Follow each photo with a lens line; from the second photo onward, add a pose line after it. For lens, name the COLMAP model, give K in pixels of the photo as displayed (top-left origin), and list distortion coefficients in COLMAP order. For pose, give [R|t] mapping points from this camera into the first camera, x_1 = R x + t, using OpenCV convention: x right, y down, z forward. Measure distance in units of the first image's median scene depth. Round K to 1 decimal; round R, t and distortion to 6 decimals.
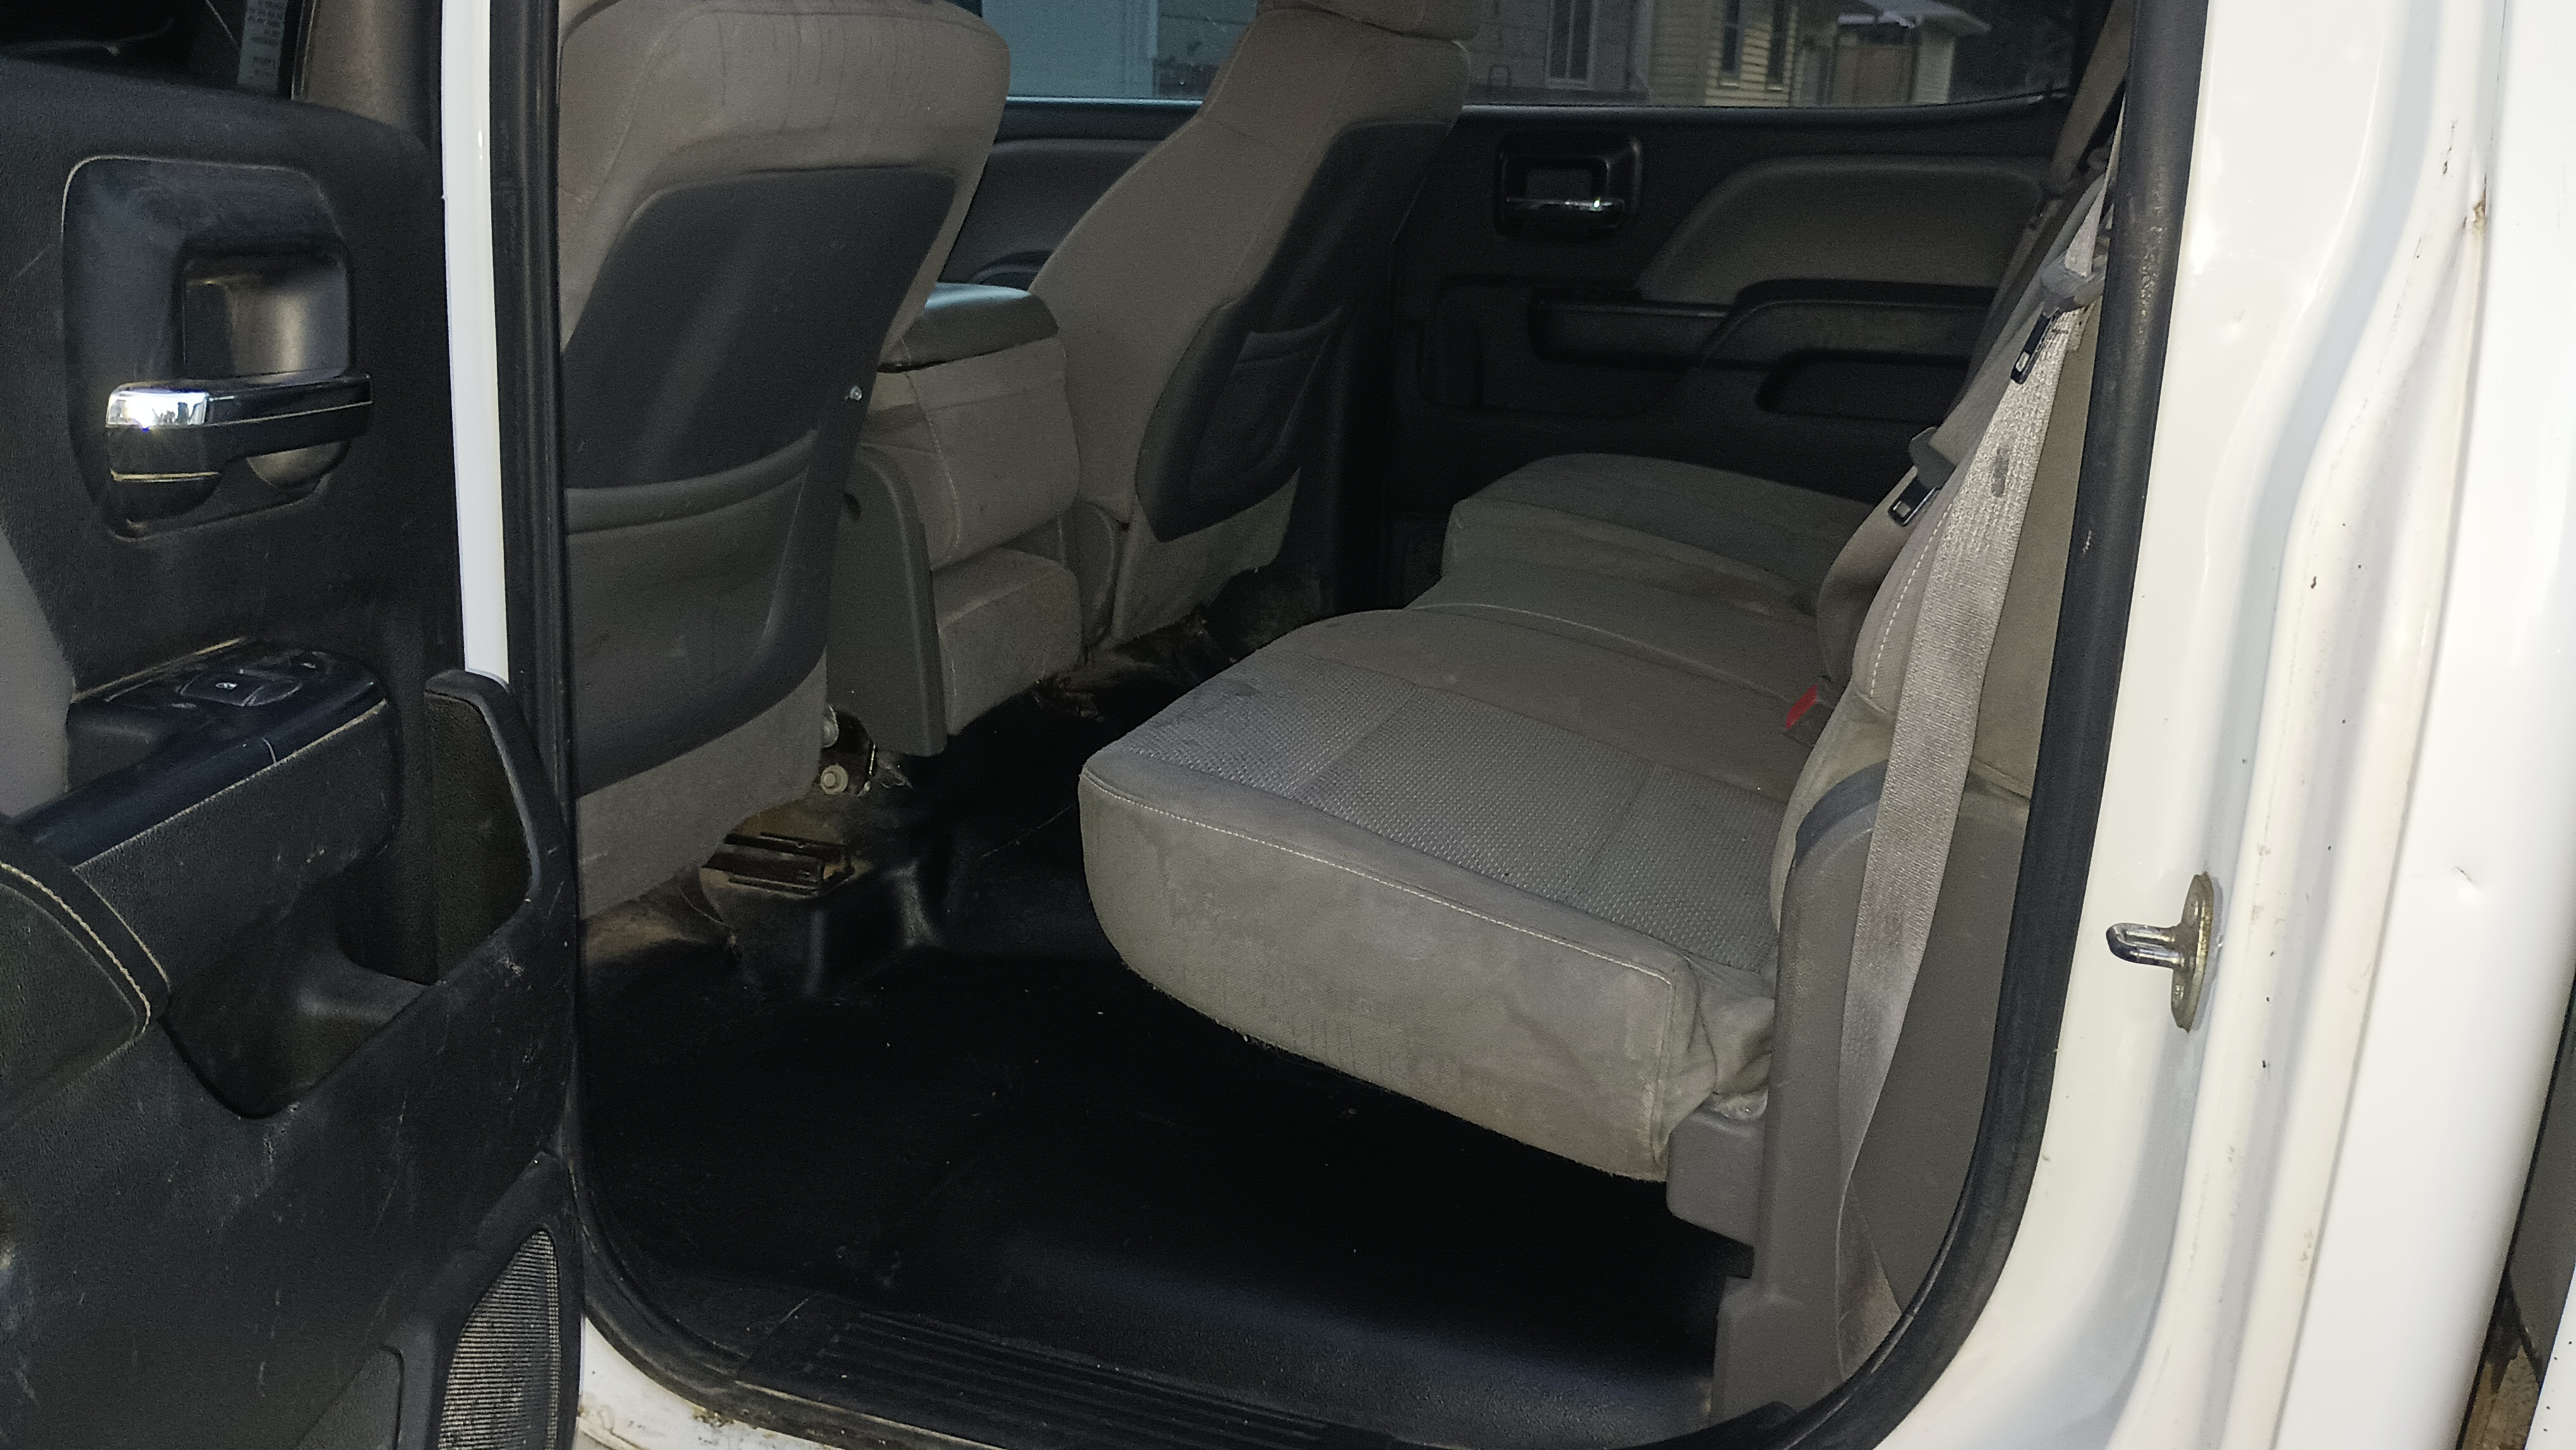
lens RADIAL K [[2137.3, 0, 1274.3], [0, 2137.3, 721.7], [0, 0, 1]] dist [0.030715, -0.001054]
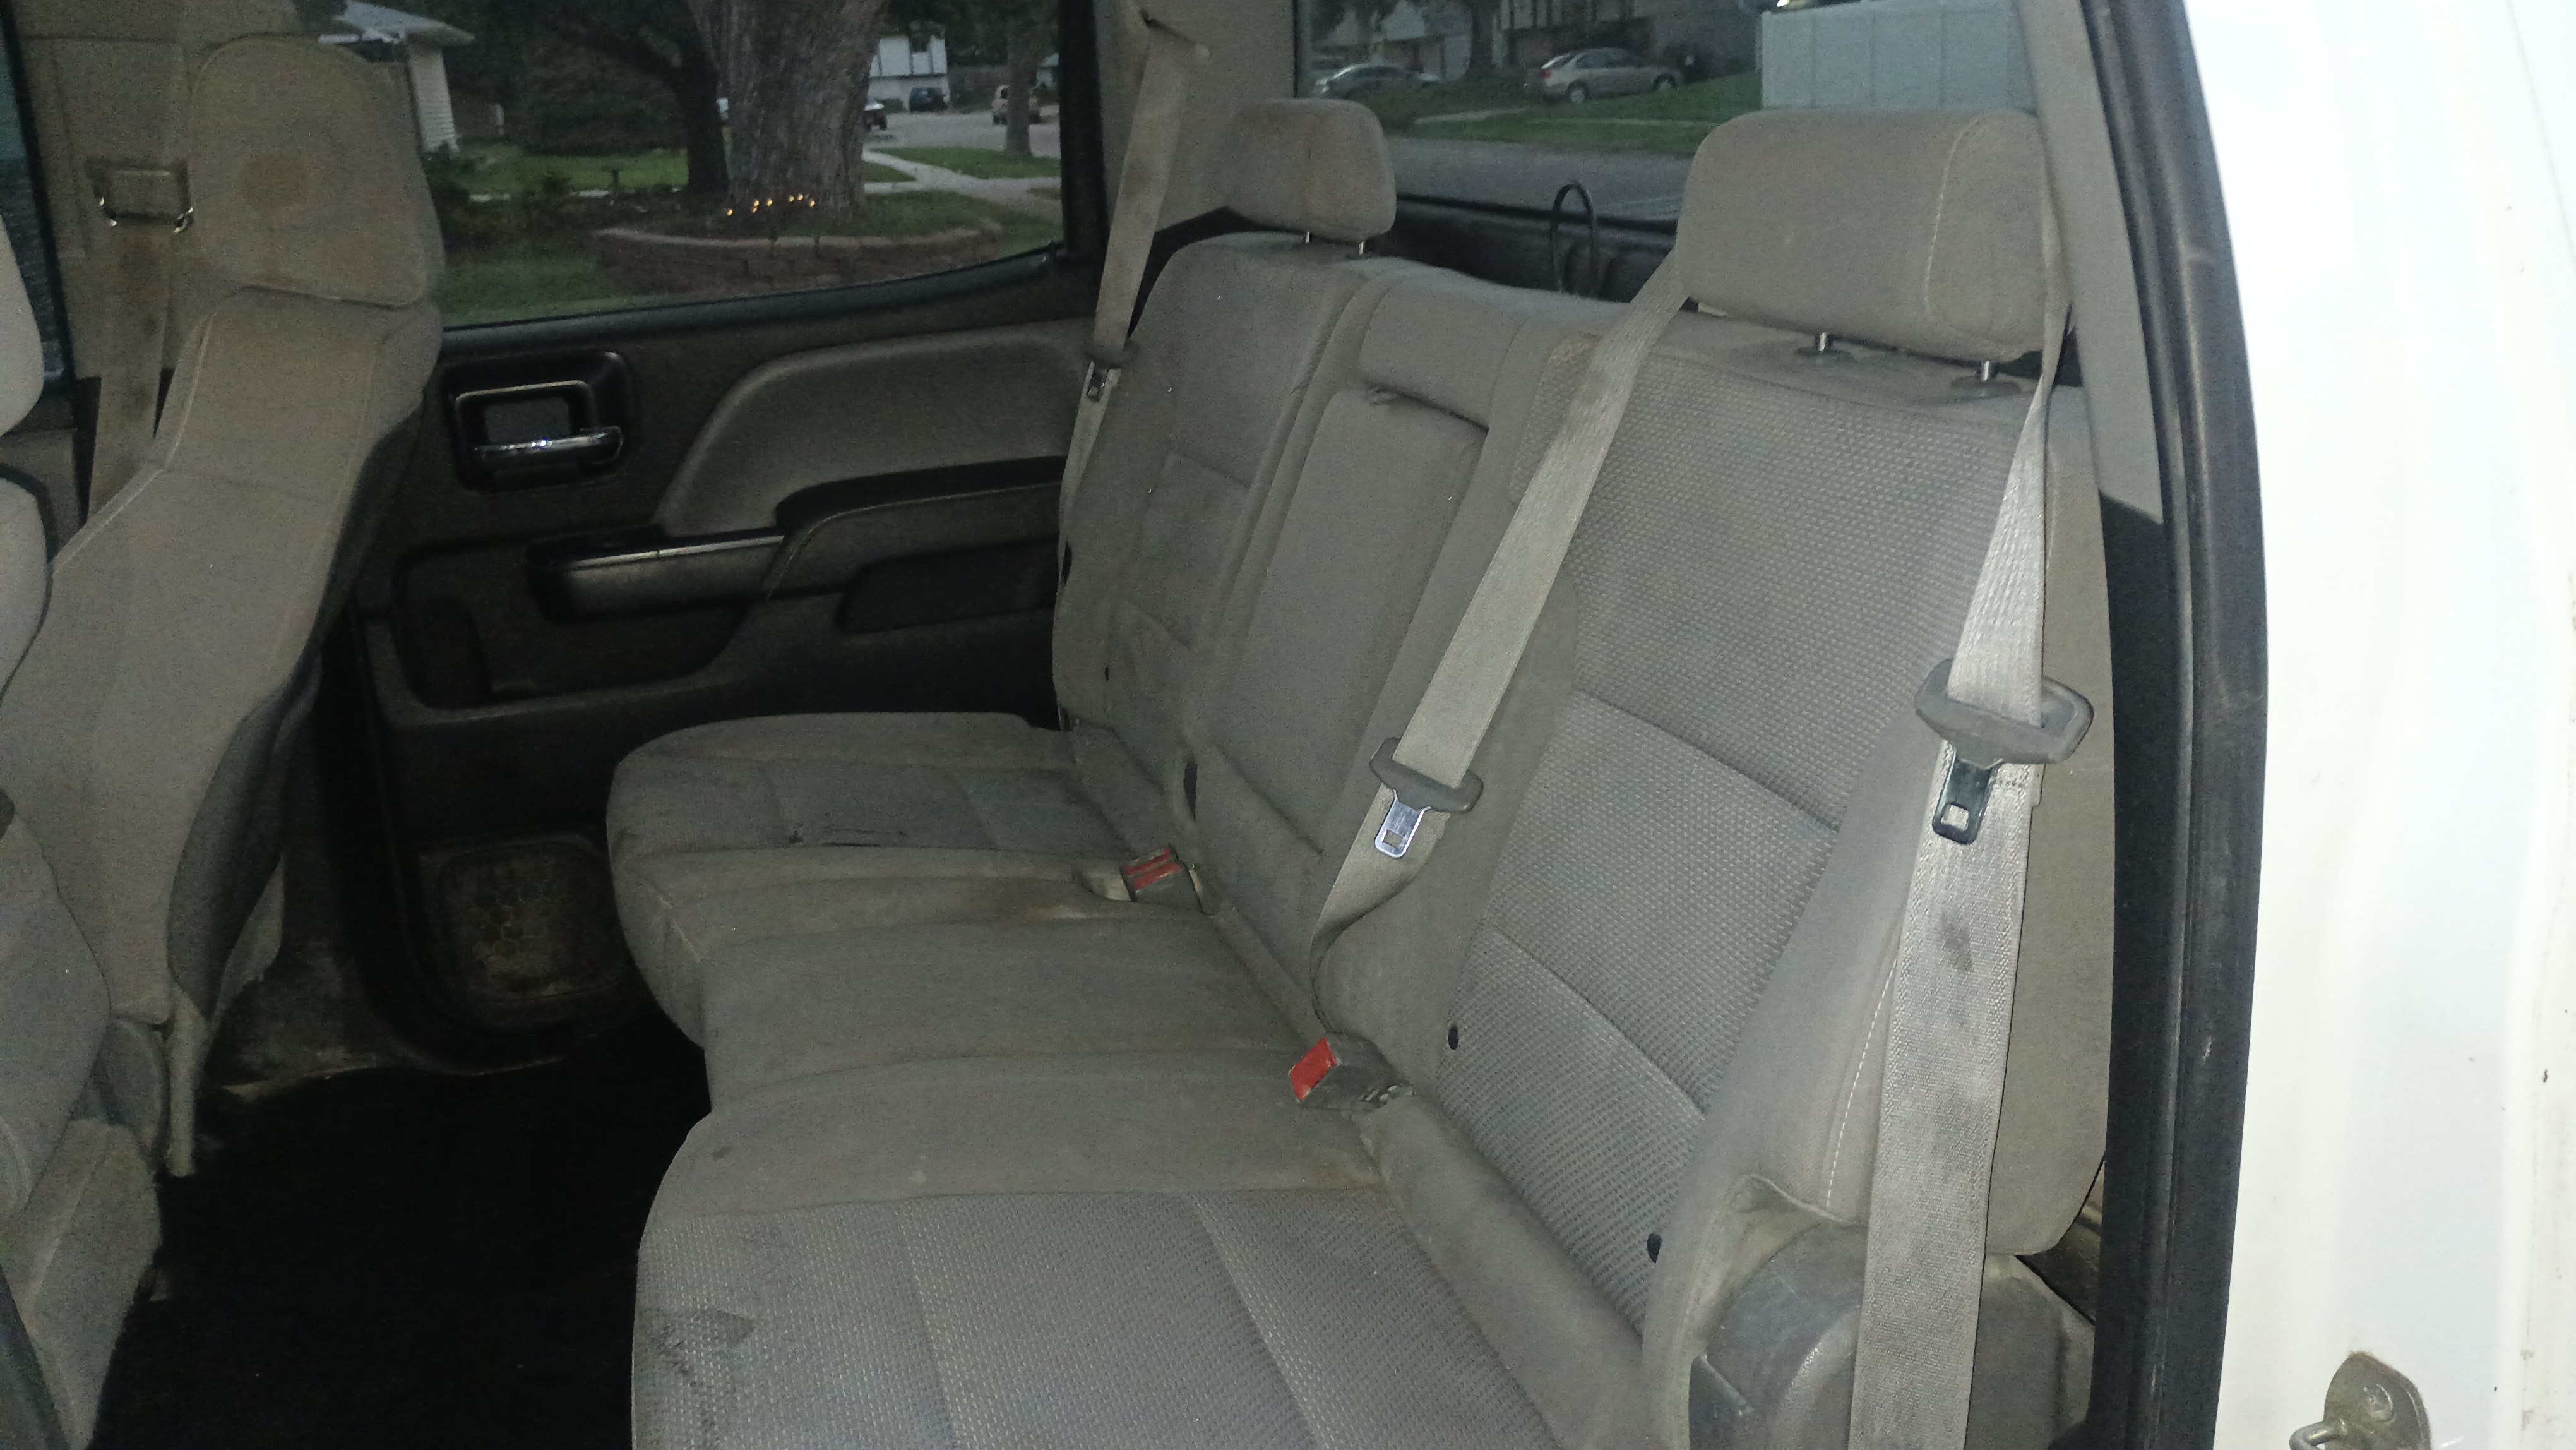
lens RADIAL K [[2137.3, 0, 1274.3], [0, 2137.3, 721.7], [0, 0, 1]] dist [0.030715, -0.001054]
pose [[0.788228, -0.250365, 0.562152, -0.147503], [0.249536, 0.965062, 0.079919, -0.146053], [-0.562520, 0.077283, 0.823164, 0.186370]]
